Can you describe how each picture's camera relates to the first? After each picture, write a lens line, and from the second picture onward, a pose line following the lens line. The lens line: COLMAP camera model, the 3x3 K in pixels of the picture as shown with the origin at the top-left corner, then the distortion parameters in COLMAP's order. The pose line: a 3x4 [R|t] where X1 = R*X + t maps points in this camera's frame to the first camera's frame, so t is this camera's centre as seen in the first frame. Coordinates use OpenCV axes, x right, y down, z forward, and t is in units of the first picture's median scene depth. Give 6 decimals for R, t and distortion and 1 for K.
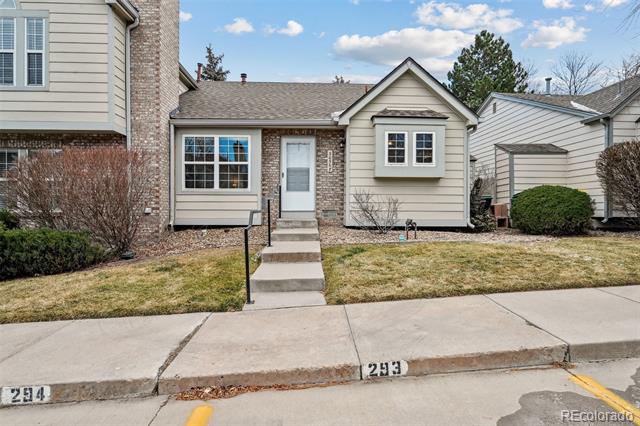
lens RADIAL K [[359.2, 0, 320.0], [0, 359.2, 213.0], [0, 0, 1]] dist [-0.002657, 0.000153]
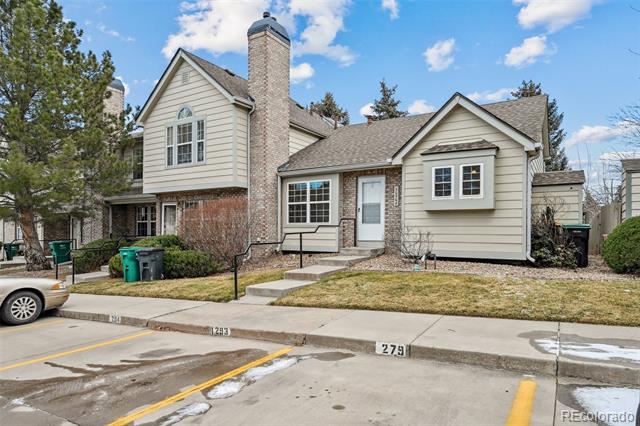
lens RADIAL K [[380.6, 0, 319.8], [0, 380.6, 236.1], [0, 0, 1]] dist [0.001021, 0.000136]
pose [[0.834919, 0.006110, -0.550339, 0.510565], [-0.007223, 0.999974, 0.000144, -0.021047], [0.550325, 0.003855, 0.834942, -0.117402]]
